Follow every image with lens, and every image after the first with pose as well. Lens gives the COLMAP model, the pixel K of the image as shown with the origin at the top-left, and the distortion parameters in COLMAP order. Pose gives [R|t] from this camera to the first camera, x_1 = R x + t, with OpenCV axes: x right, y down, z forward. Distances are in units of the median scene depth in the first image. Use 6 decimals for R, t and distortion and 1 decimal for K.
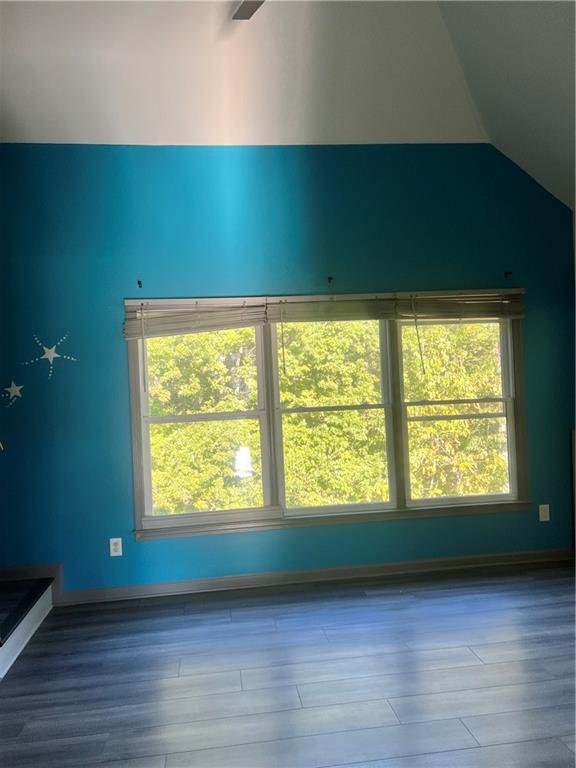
lens RADIAL K [[589.0, 0, 288.0], [0, 589.0, 384.0], [0, 0, 1]] dist [0.097939, -0.155900]
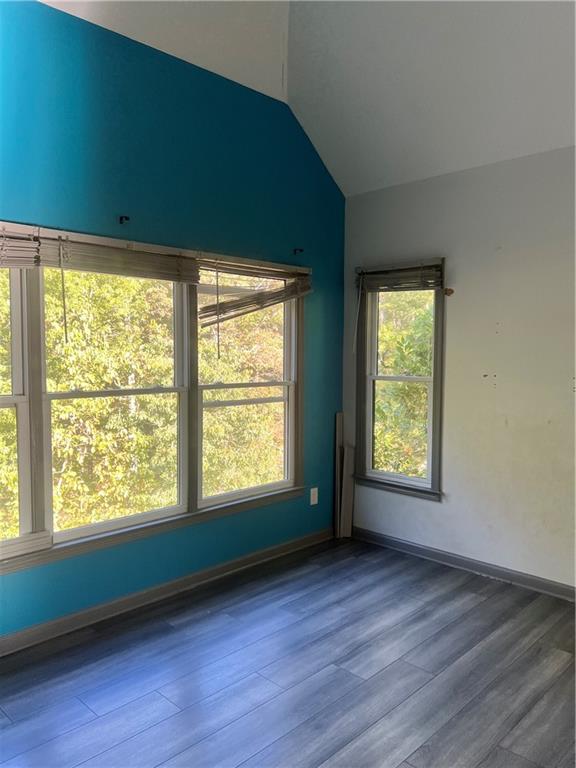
lens RADIAL K [[585.5, 0, 304.3], [0, 585.5, 382.3], [0, 0, 1]] dist [0.038580, -0.000936]
pose [[0.781907, 0.016202, 0.623184, -0.212013], [-0.039659, 0.998930, 0.023789, 0.001768], [-0.622132, -0.043316, 0.781713, 0.266970]]
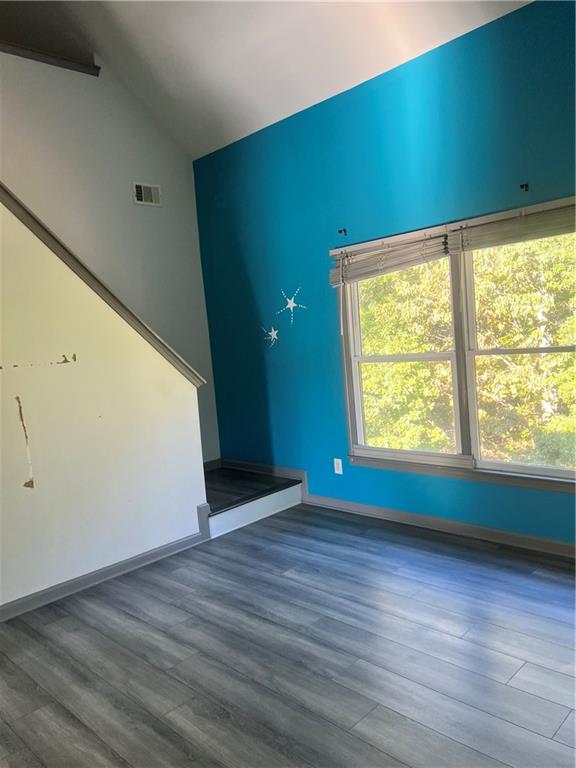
lens RADIAL K [[589.0, 0, 288.0], [0, 589.0, 384.0], [0, 0, 1]] dist [0.097939, -0.155900]
pose [[0.594221, 0.058570, -0.802166, 0.543503], [0.056383, 0.991858, 0.114188, -0.023978], [0.802323, -0.113082, 0.586081, 0.244103]]
